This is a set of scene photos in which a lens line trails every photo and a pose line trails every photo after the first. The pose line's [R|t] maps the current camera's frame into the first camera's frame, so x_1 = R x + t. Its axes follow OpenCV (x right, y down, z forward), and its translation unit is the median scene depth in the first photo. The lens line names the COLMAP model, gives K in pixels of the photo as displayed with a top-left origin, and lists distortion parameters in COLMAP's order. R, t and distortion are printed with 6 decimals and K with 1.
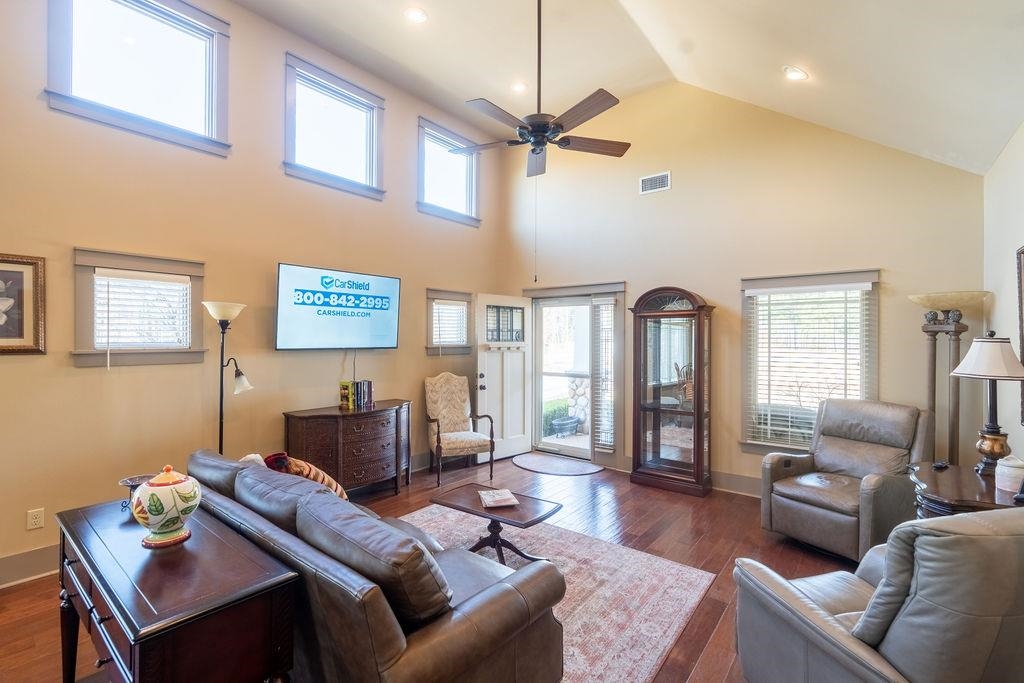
lens RADIAL K [[458.5, 0, 504.5], [0, 458.5, 338.9], [0, 0, 1]] dist [-0.009697, 0.001257]
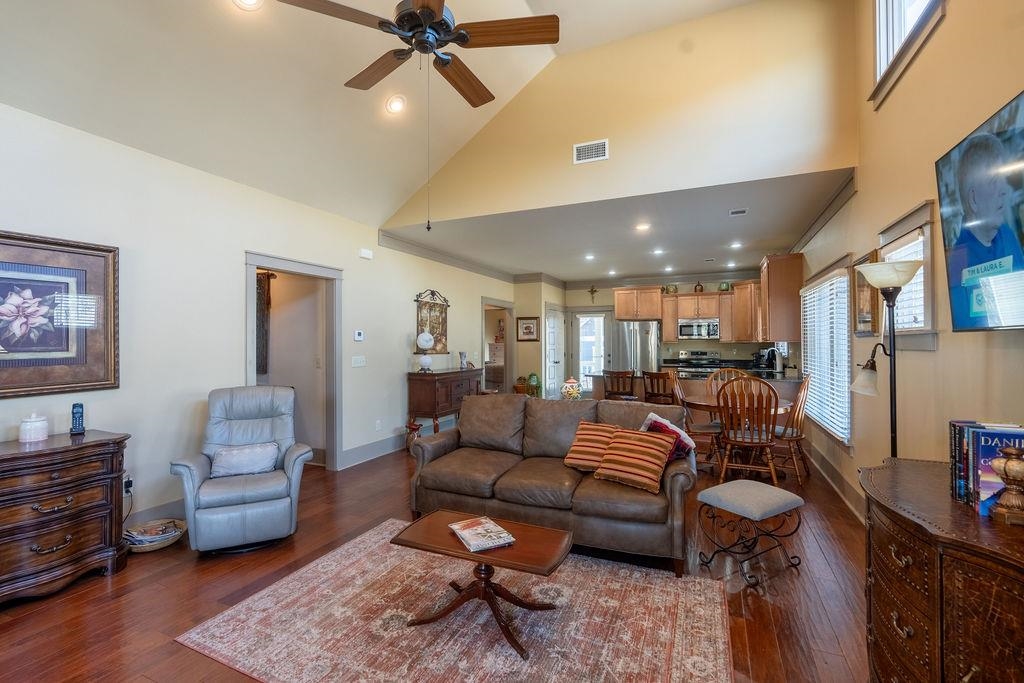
lens RADIAL K [[458.5, 0, 504.5], [0, 458.5, 338.9], [0, 0, 1]] dist [-0.009697, 0.001257]
pose [[-0.968873, -0.001921, -0.247552, 0.085996], [0.000757, 0.999942, -0.010722, 0.031637], [0.247558, -0.010575, -0.968815, 1.146418]]
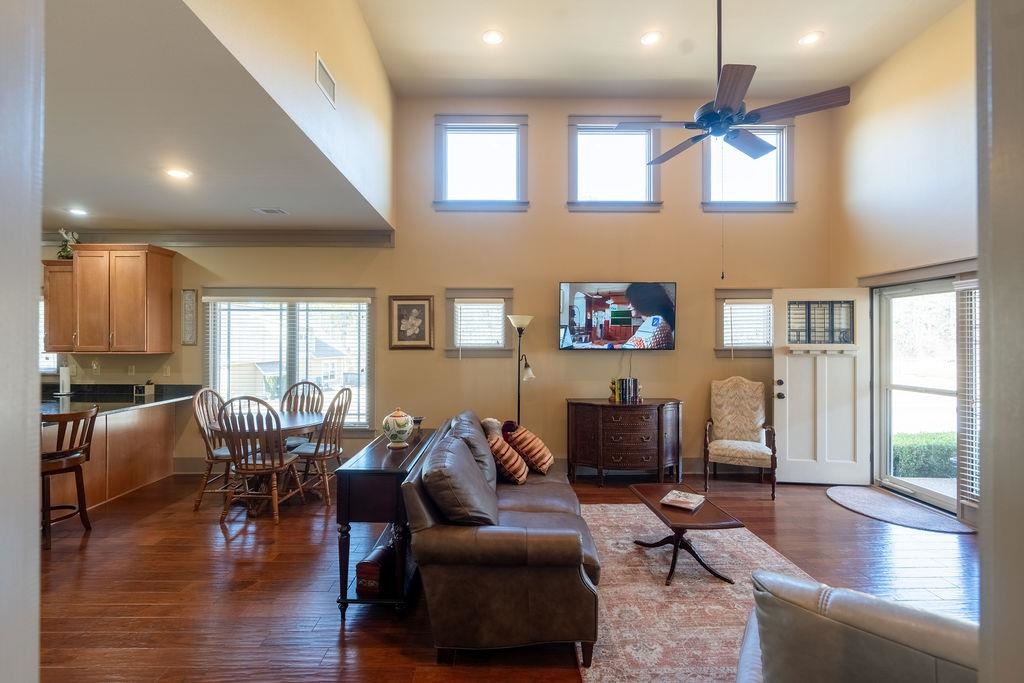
lens RADIAL K [[458.5, 0, 504.5], [0, 458.5, 338.9], [0, 0, 1]] dist [-0.009697, 0.001257]
pose [[0.636671, -0.006599, -0.771108, 0.339242], [0.001531, 0.999972, -0.007294, 0.002927], [0.771134, 0.003463, 0.636663, 0.044592]]
